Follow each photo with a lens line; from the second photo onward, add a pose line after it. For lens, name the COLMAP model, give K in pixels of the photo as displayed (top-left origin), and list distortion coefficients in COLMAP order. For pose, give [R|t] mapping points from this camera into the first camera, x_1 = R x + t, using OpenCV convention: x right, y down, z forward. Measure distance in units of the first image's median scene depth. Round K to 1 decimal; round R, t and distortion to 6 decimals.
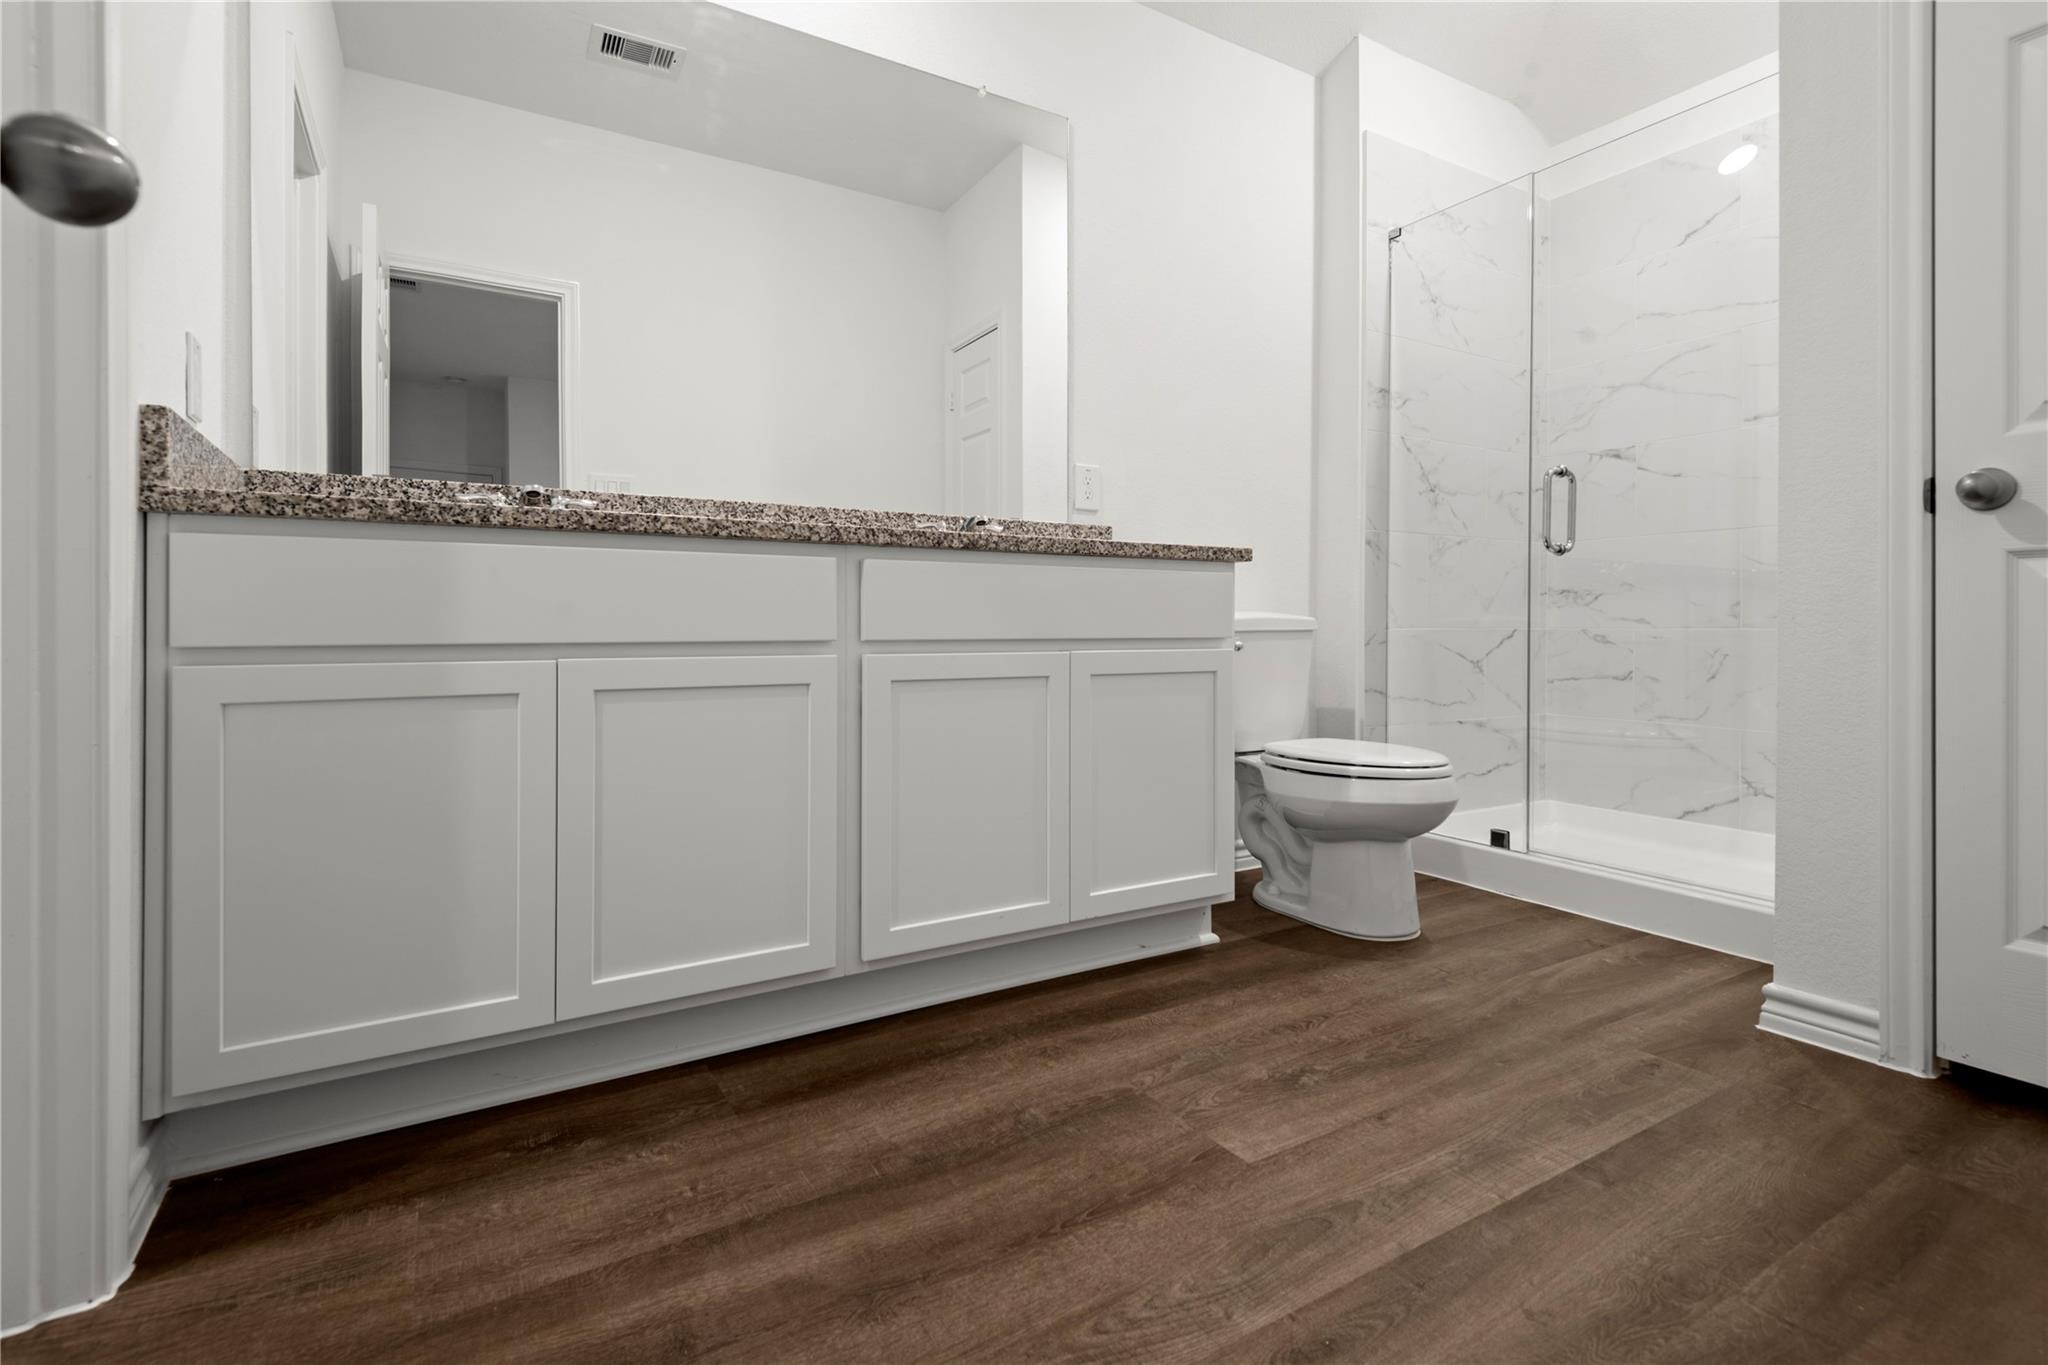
lens RADIAL K [[968.3, 0, 1042.5], [0, 968.3, 631.1], [0, 0, 1]] dist [0.017381, -0.000516]
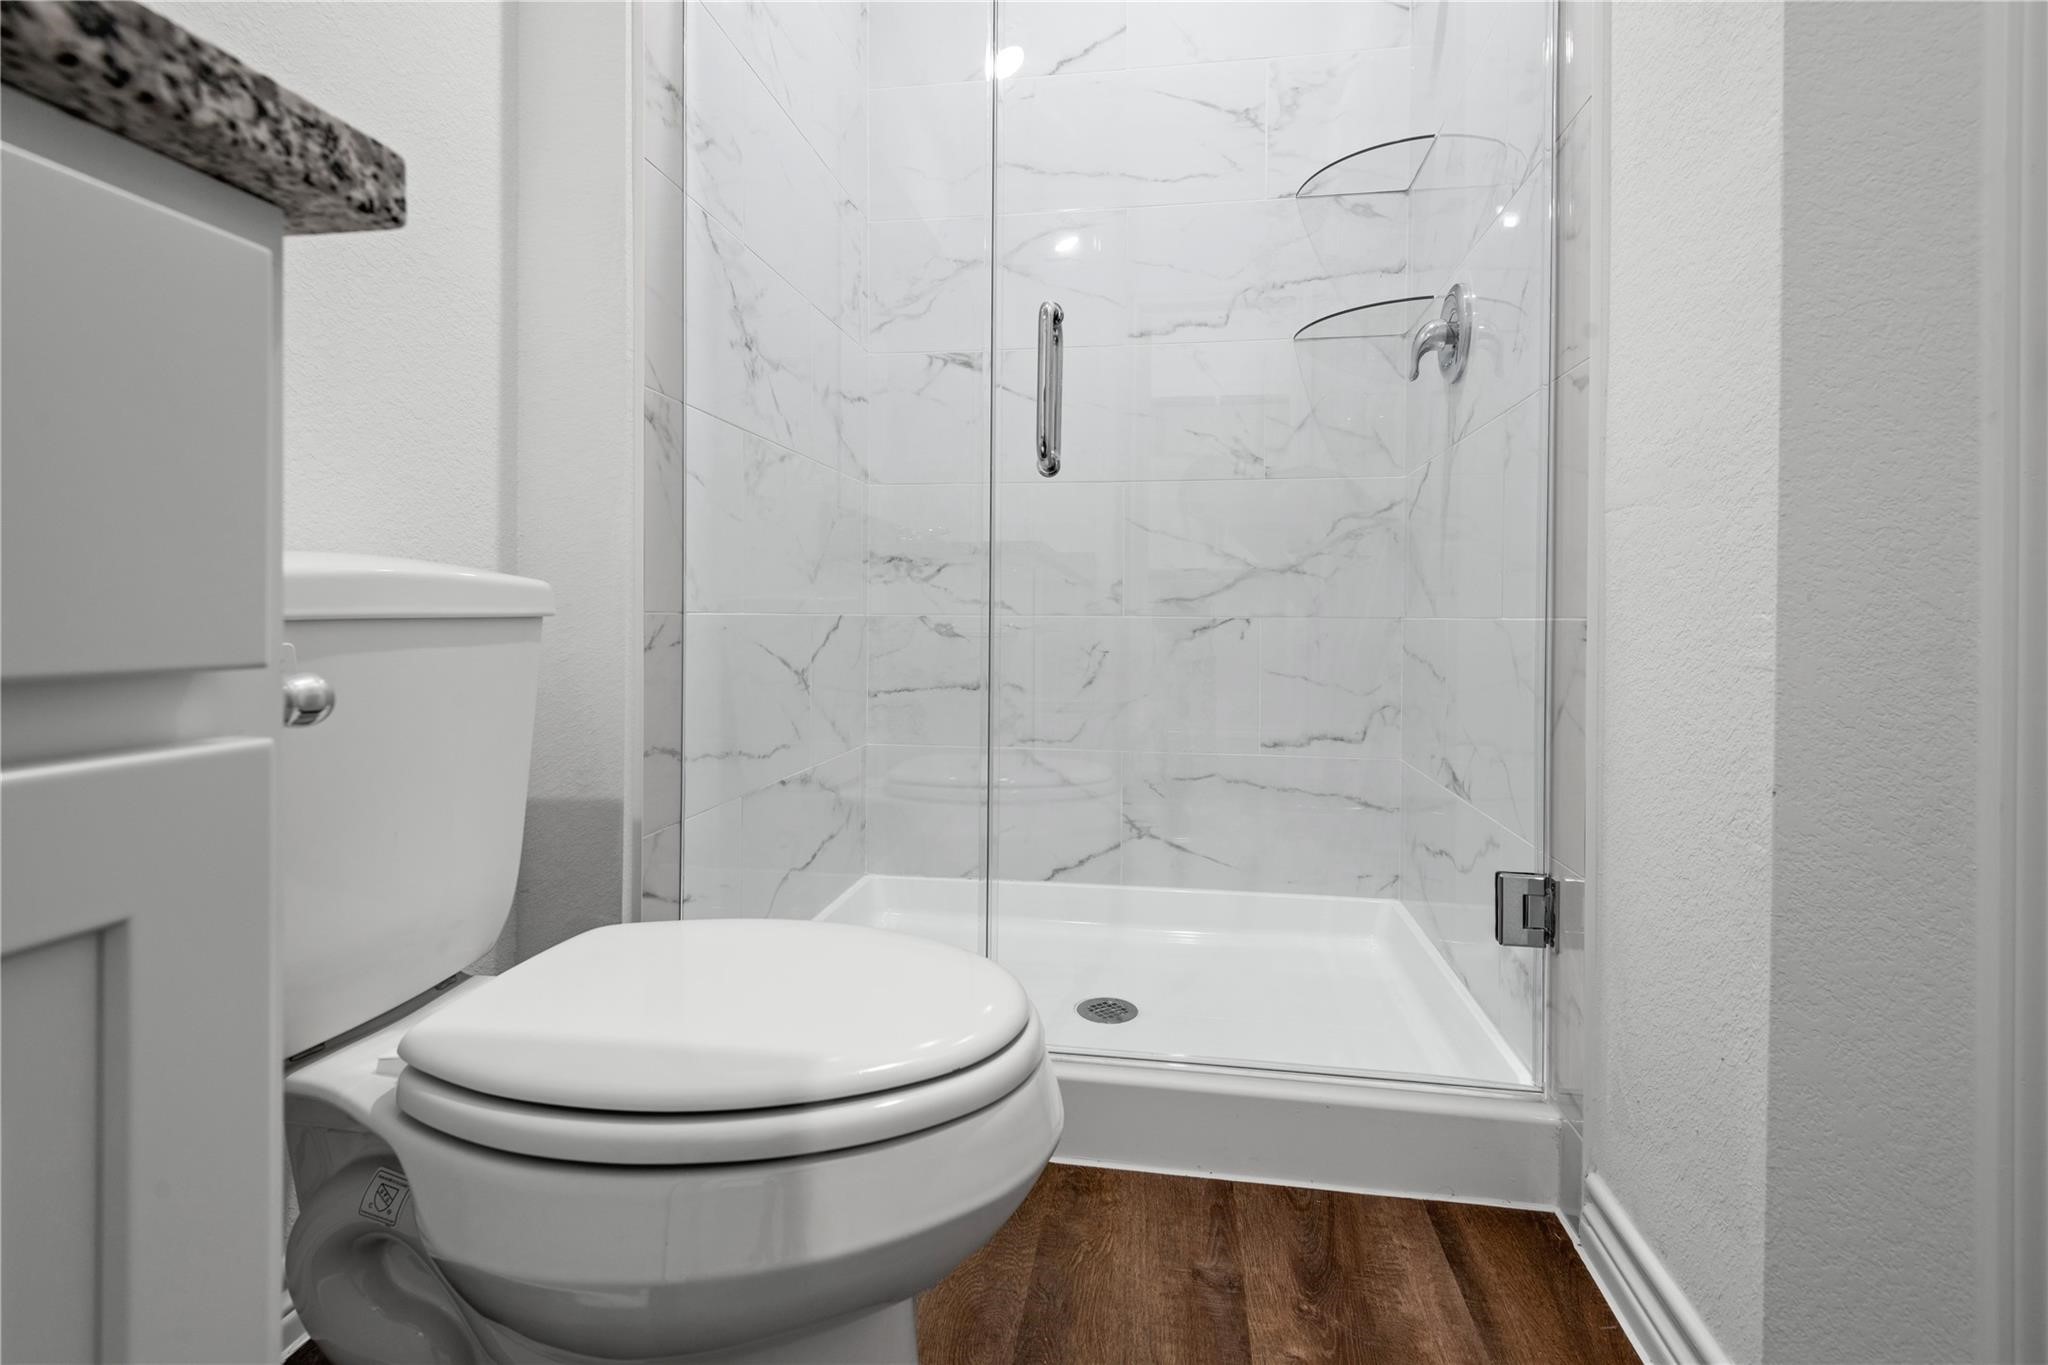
lens RADIAL K [[968.3, 0, 1042.5], [0, 968.3, 631.1], [0, 0, 1]] dist [0.017381, -0.000516]
pose [[0.644420, -0.007459, 0.764635, 0.109613], [-0.005253, 0.999886, 0.014181, -0.001451], [-0.764654, -0.013155, 0.644307, 0.566123]]
